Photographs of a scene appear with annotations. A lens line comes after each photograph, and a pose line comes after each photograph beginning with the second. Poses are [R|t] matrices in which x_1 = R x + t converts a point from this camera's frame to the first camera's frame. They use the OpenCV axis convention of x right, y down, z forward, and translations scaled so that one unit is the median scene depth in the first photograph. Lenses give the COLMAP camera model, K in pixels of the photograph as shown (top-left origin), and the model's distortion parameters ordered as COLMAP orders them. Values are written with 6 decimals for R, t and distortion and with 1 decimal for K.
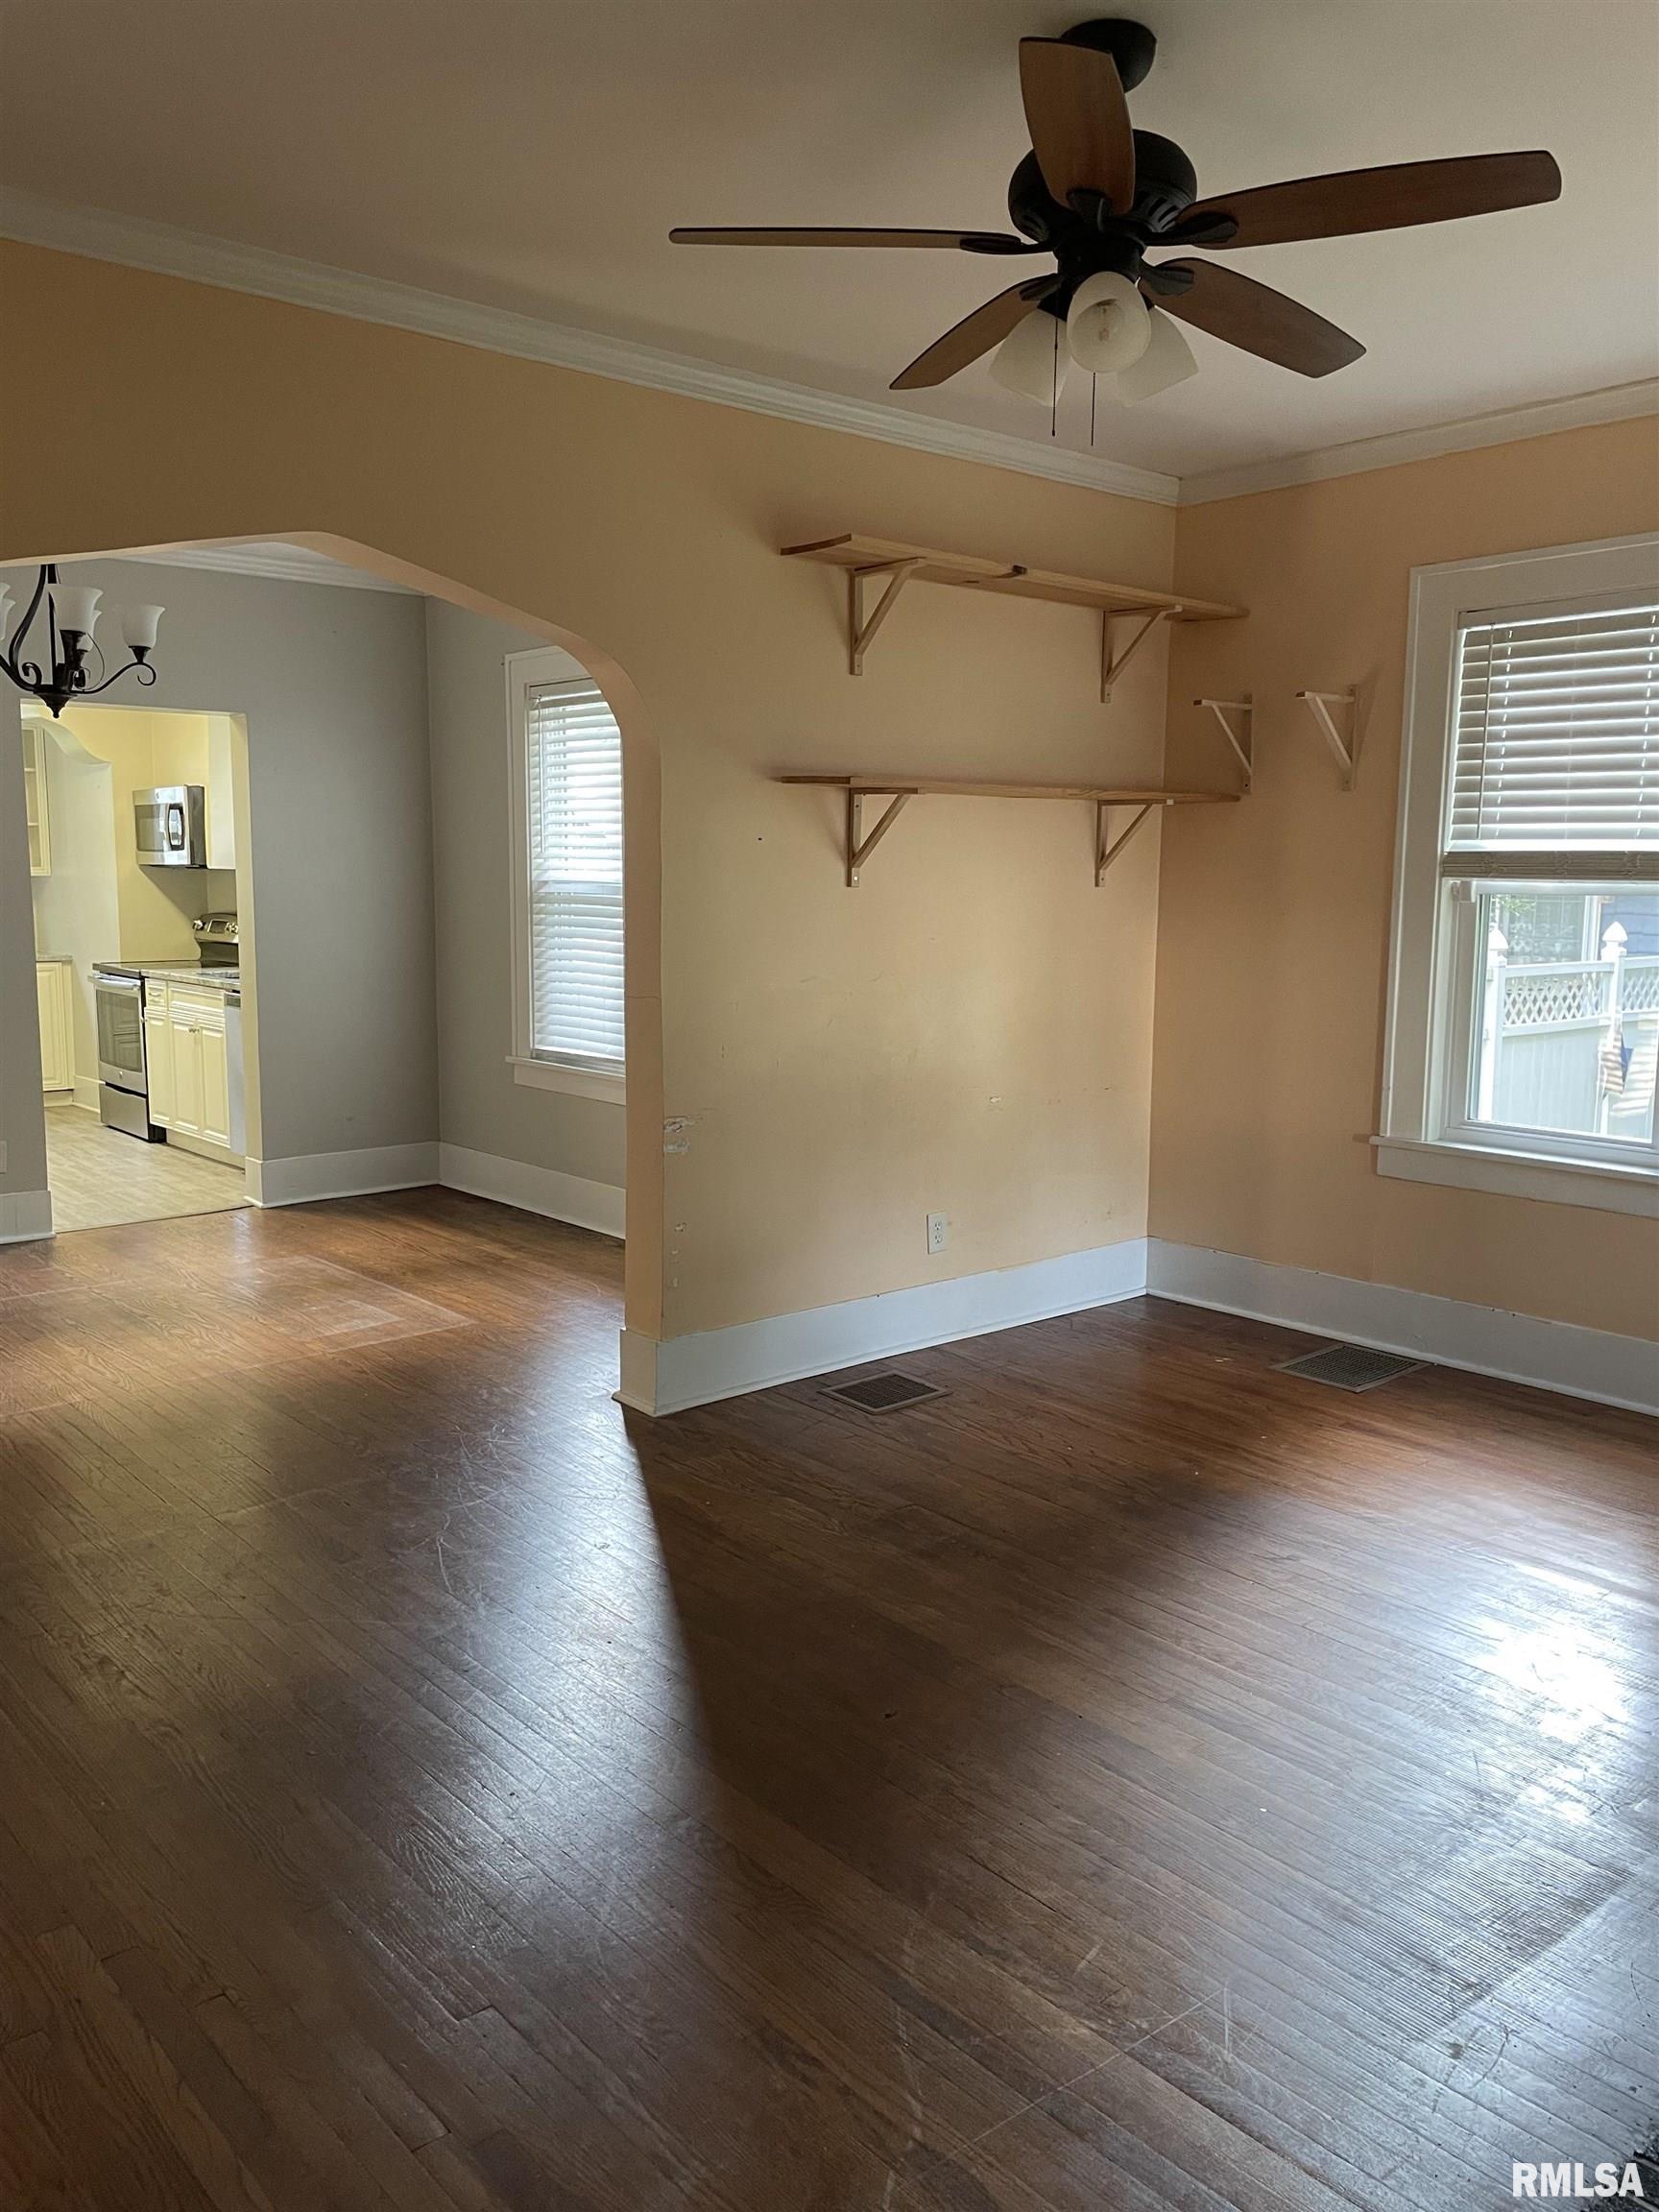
lens RADIAL K [[1669.3, 0, 835.0], [0, 1669.3, 1086.2], [0, 0, 1]] dist [0.103623, -0.142135]
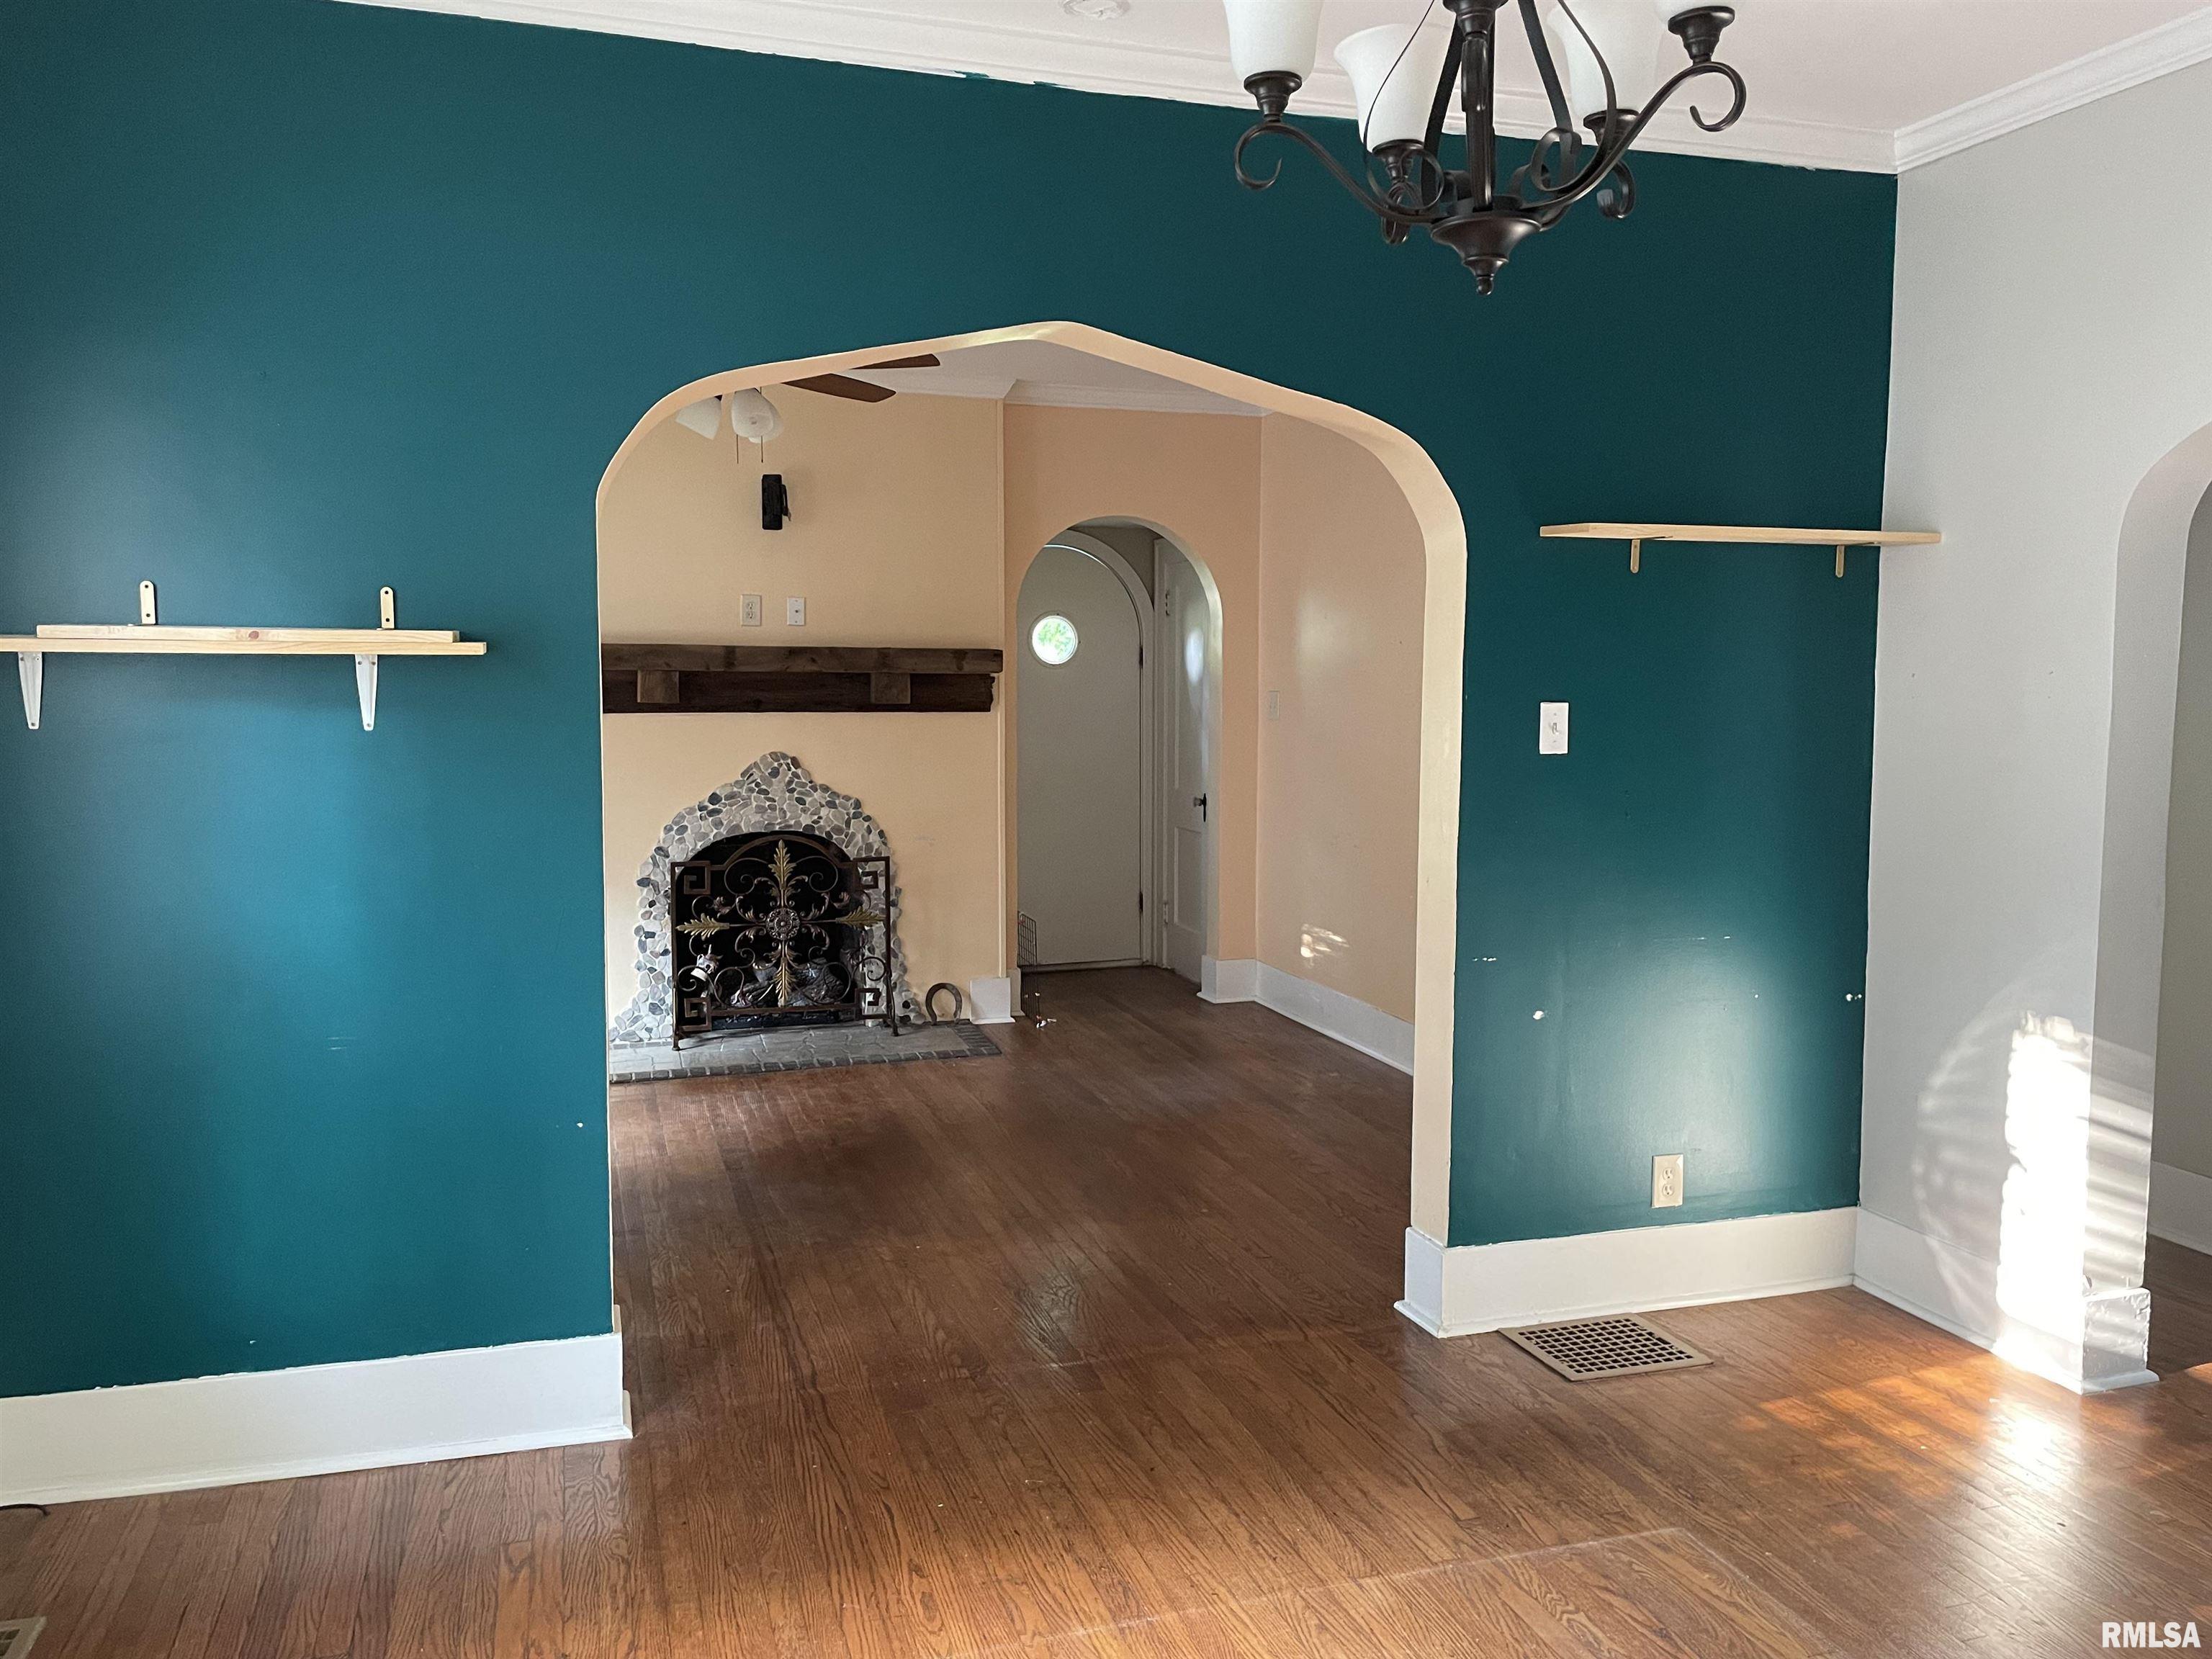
lens RADIAL K [[1669.3, 0, 1109.6], [0, 1669.3, 807.5], [0, 0, 1]] dist [0.103623, -0.142135]
pose [[-0.918922, -0.040533, 0.392350, -0.501229], [0.037979, 0.980992, 0.190295, -0.168725], [-0.392605, 0.189767, -0.899916, 1.303230]]
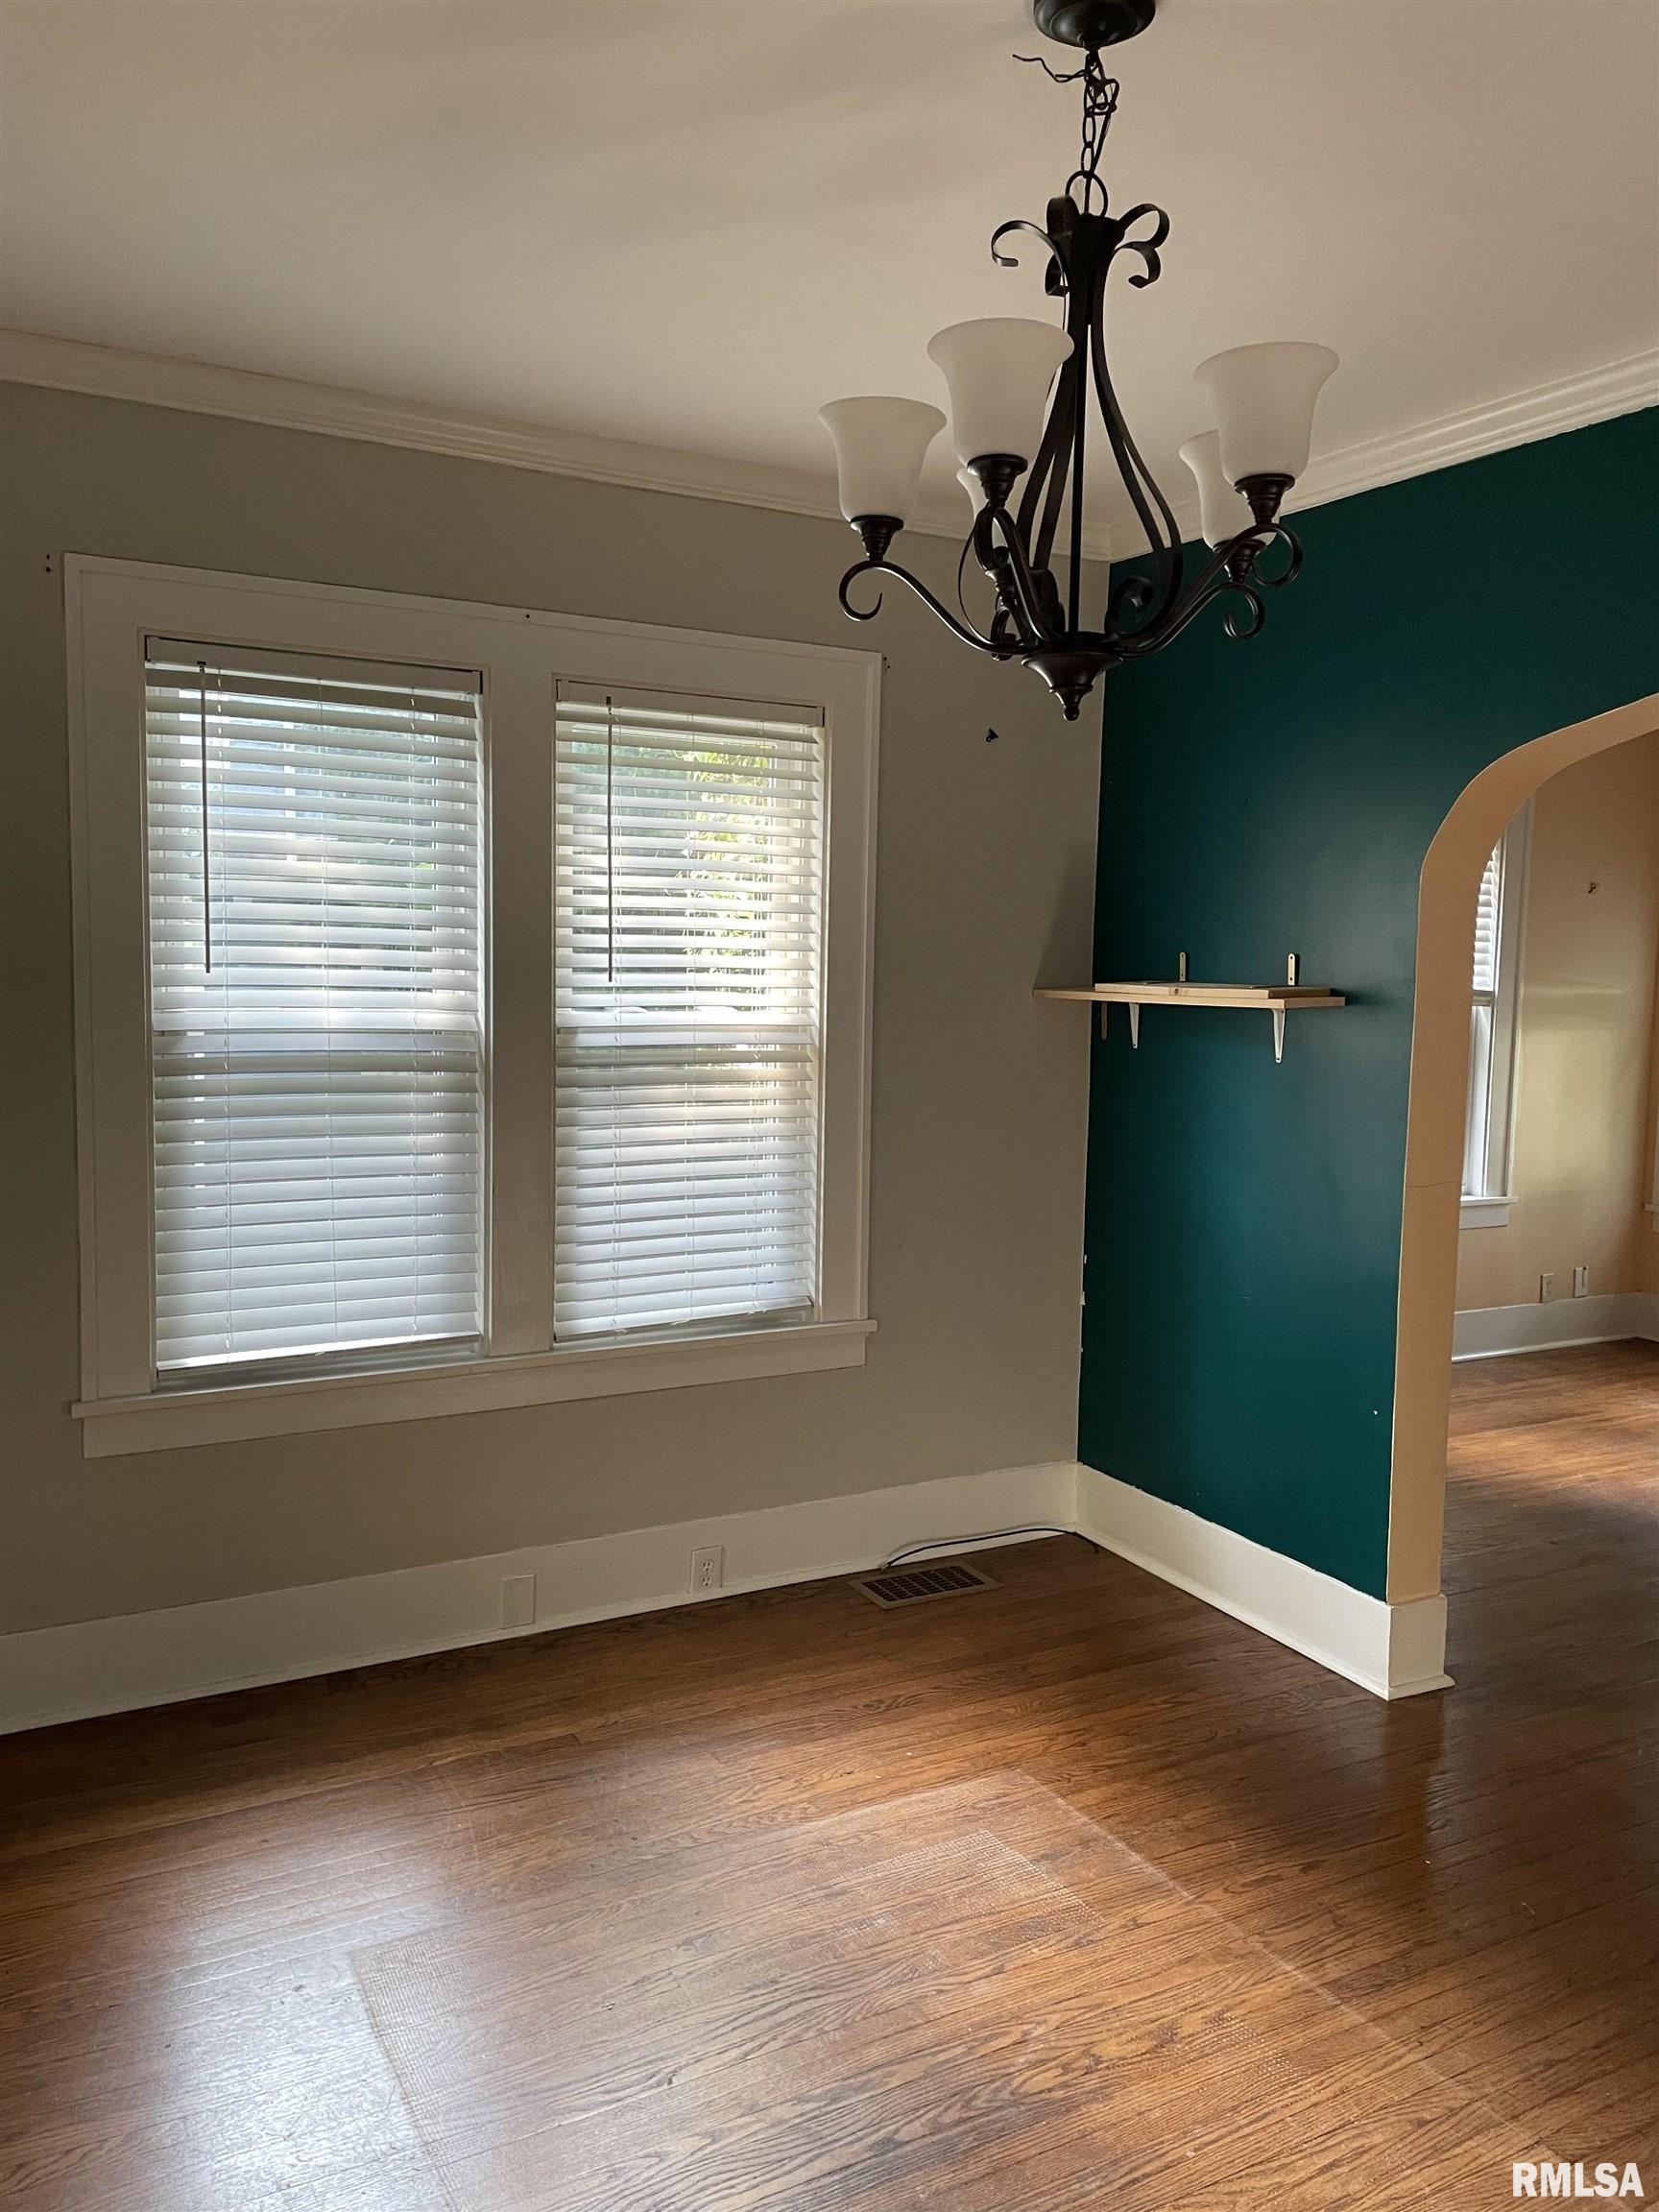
lens RADIAL K [[1669.3, 0, 835.0], [0, 1669.3, 1086.2], [0, 0, 1]] dist [0.103623, -0.142135]
pose [[0.204919, -0.082239, 0.975318, -0.810101], [0.104688, 0.992589, 0.061700, -0.151295], [-0.973164, 0.089460, 0.212009, 0.918050]]
